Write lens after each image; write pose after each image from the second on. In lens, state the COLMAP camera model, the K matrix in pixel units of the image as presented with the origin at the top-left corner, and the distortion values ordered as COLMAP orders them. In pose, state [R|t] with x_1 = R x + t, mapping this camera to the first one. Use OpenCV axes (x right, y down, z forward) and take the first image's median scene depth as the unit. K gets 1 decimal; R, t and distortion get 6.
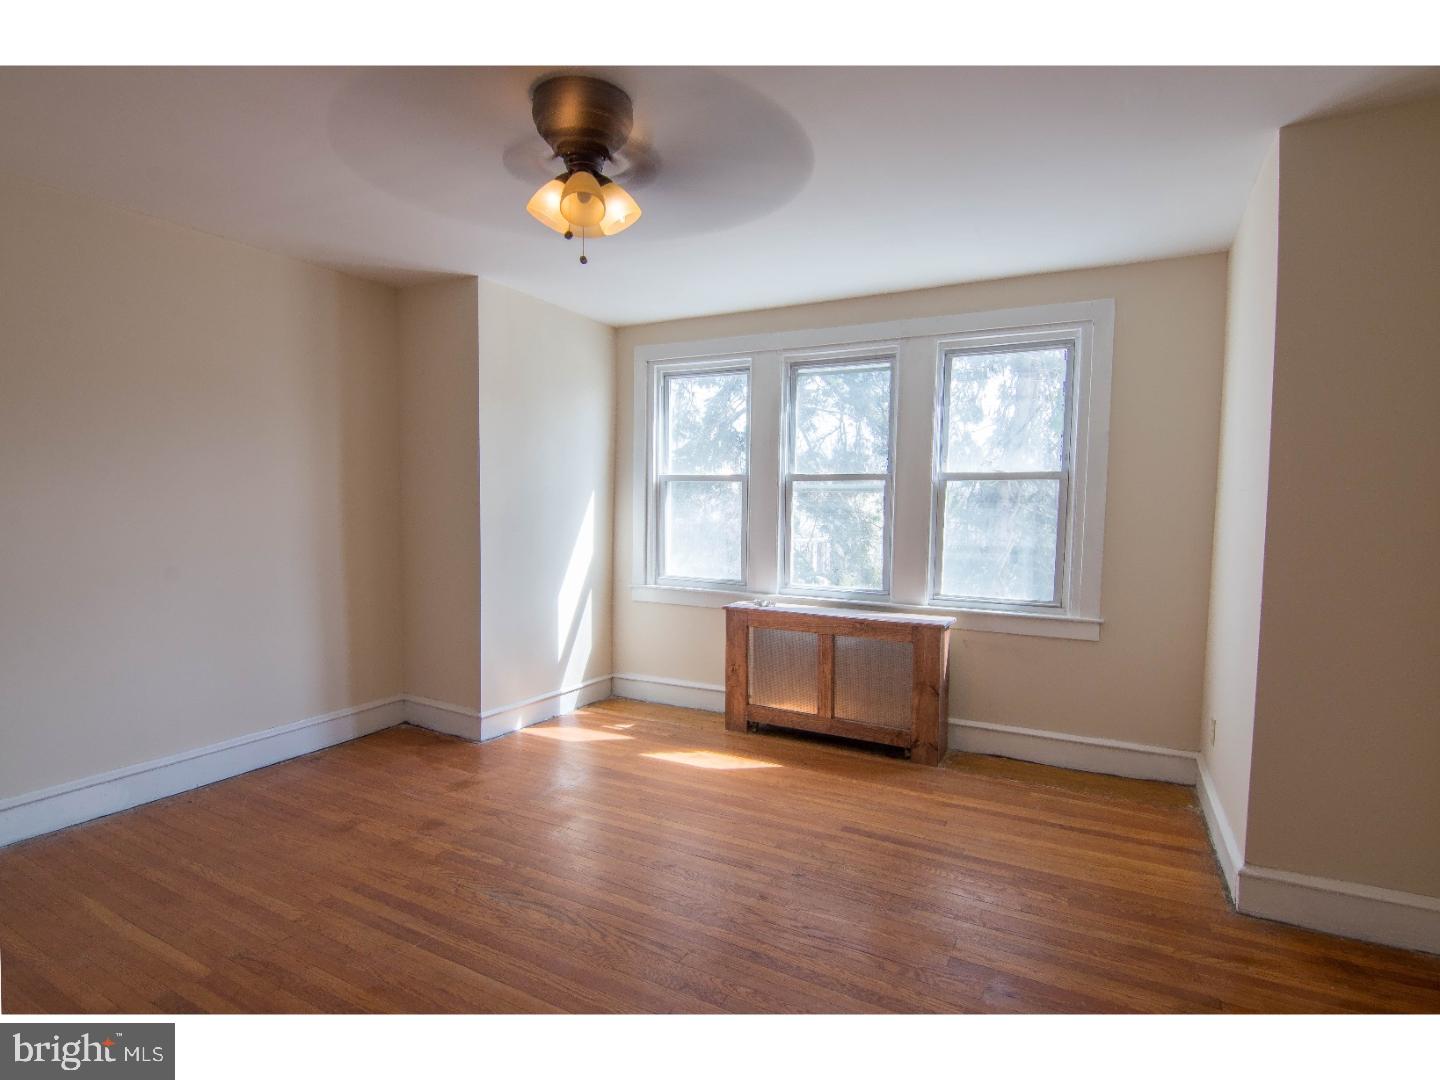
lens RADIAL K [[716.0, 0, 723.3], [0, 716.0, 535.9], [0, 0, 1]] dist [0.001188, -0.016082]
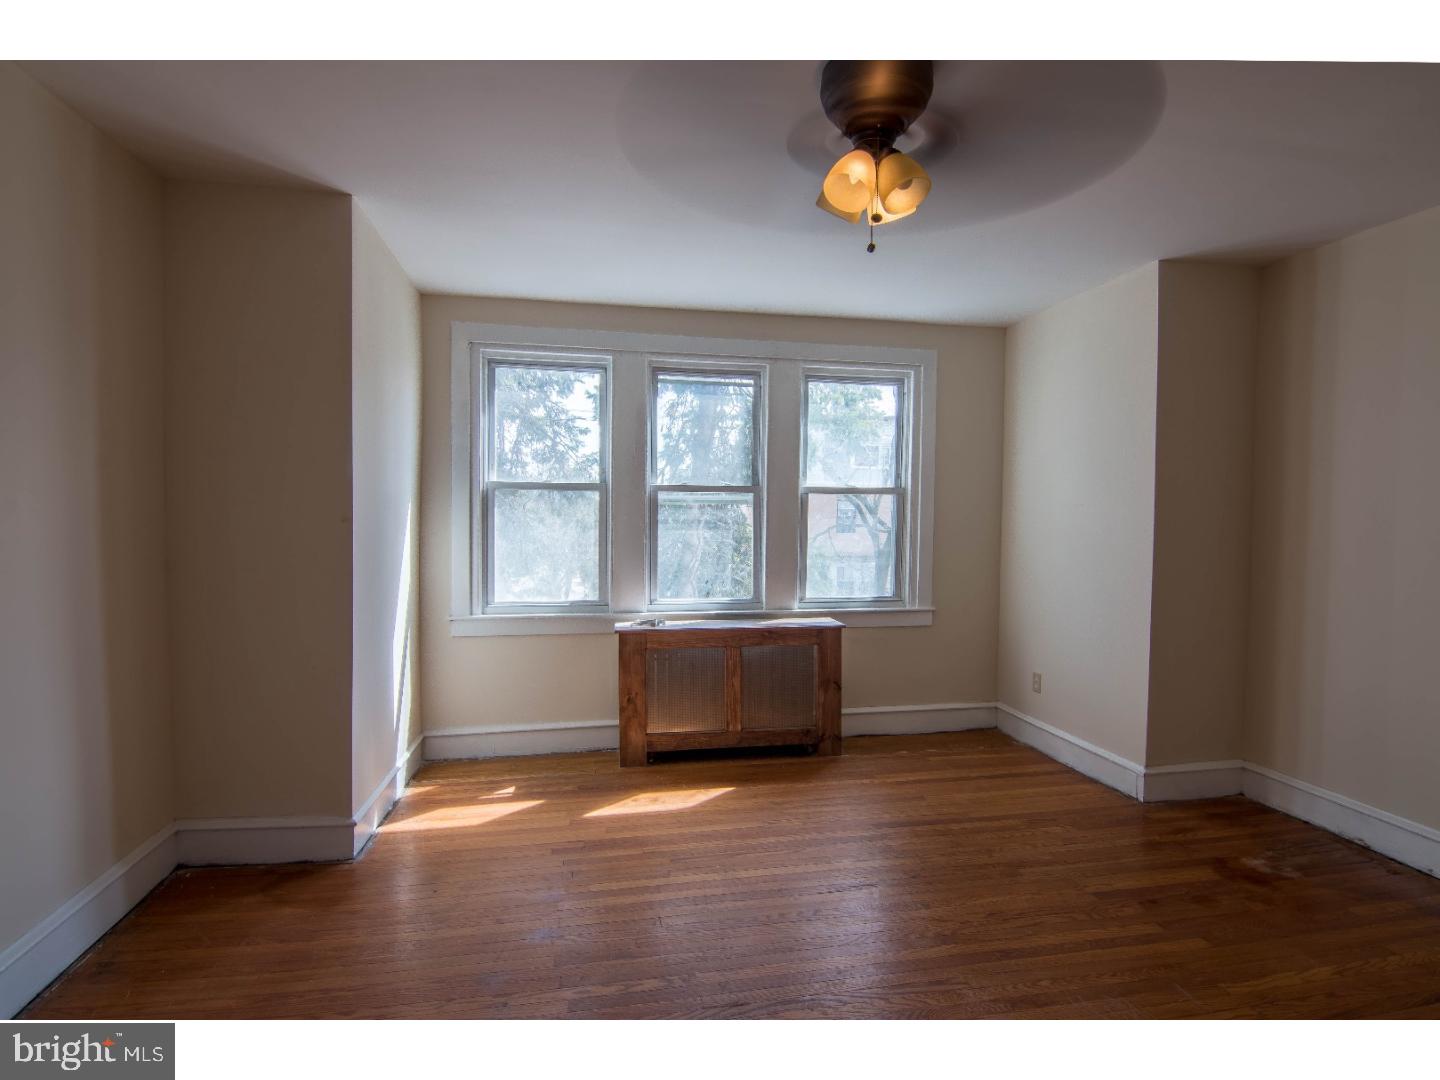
lens RADIAL K [[716.0, 0, 723.3], [0, 716.0, 535.9], [0, 0, 1]] dist [0.001188, -0.016082]
pose [[0.789643, -0.023728, 0.613107, -0.462497], [0.031003, 0.999519, -0.001247, -0.015304], [-0.612783, 0.019993, 0.789999, 0.217440]]
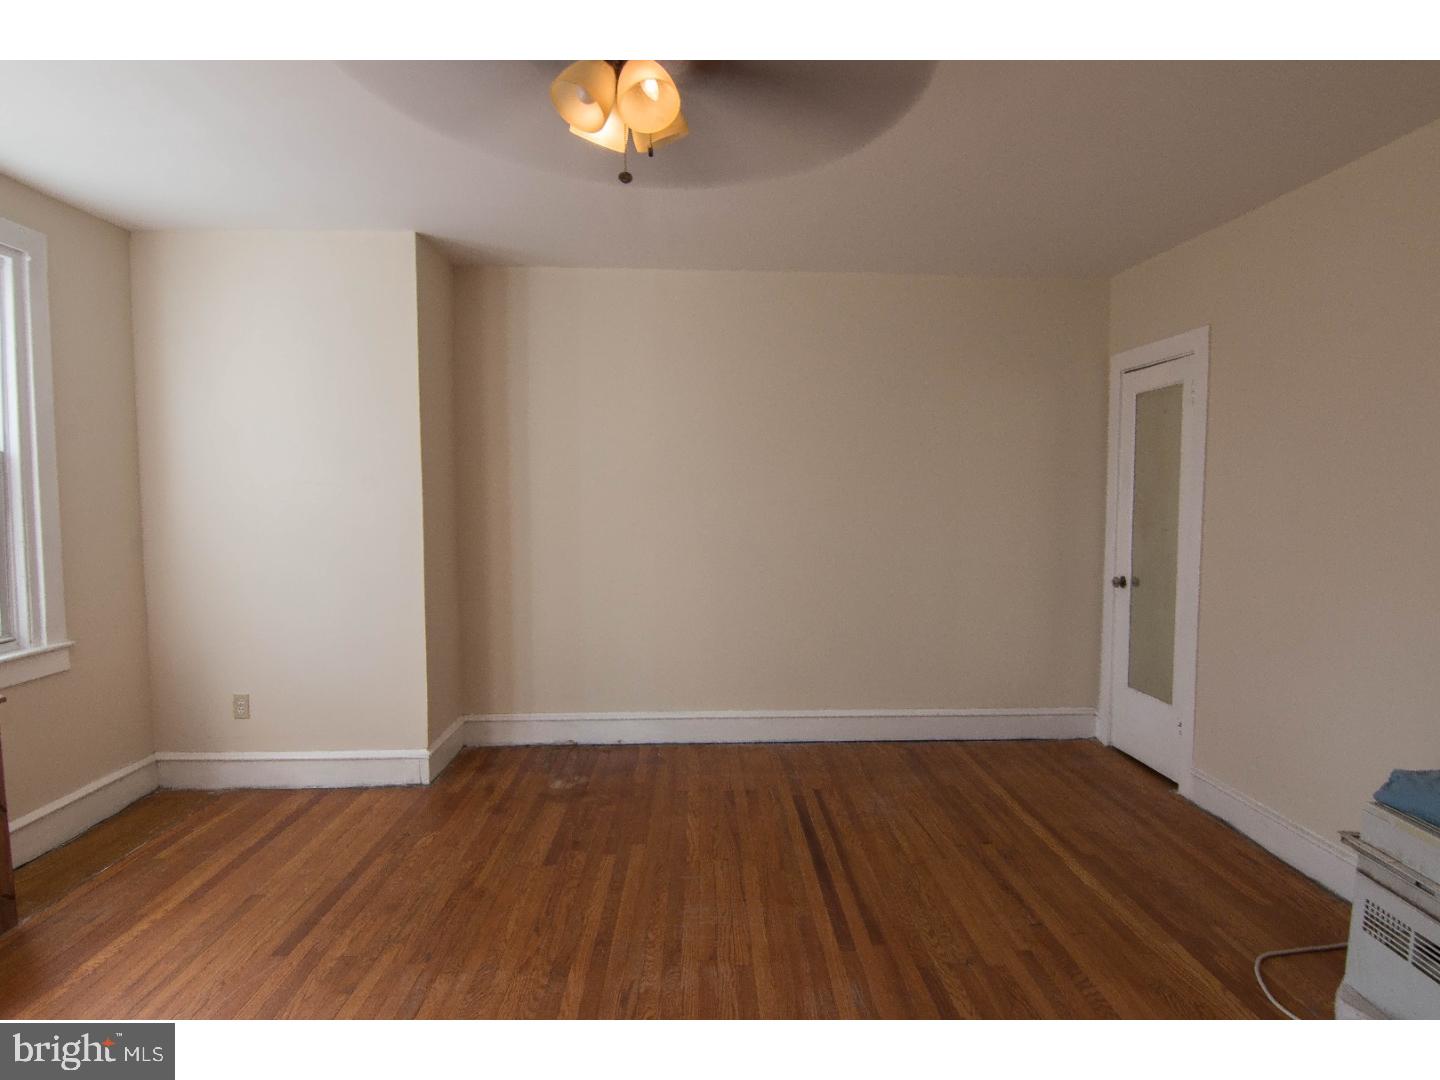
lens RADIAL K [[782.4, 0, 720.0], [0, 782.4, 540.0], [0, 0, 1]] dist [0.001319, -0.020475]
pose [[-0.482814, -0.071546, 0.872795, -0.506720], [0.034183, 0.994358, 0.100420, -0.051678], [-0.875055, 0.078319, -0.477645, 0.691076]]
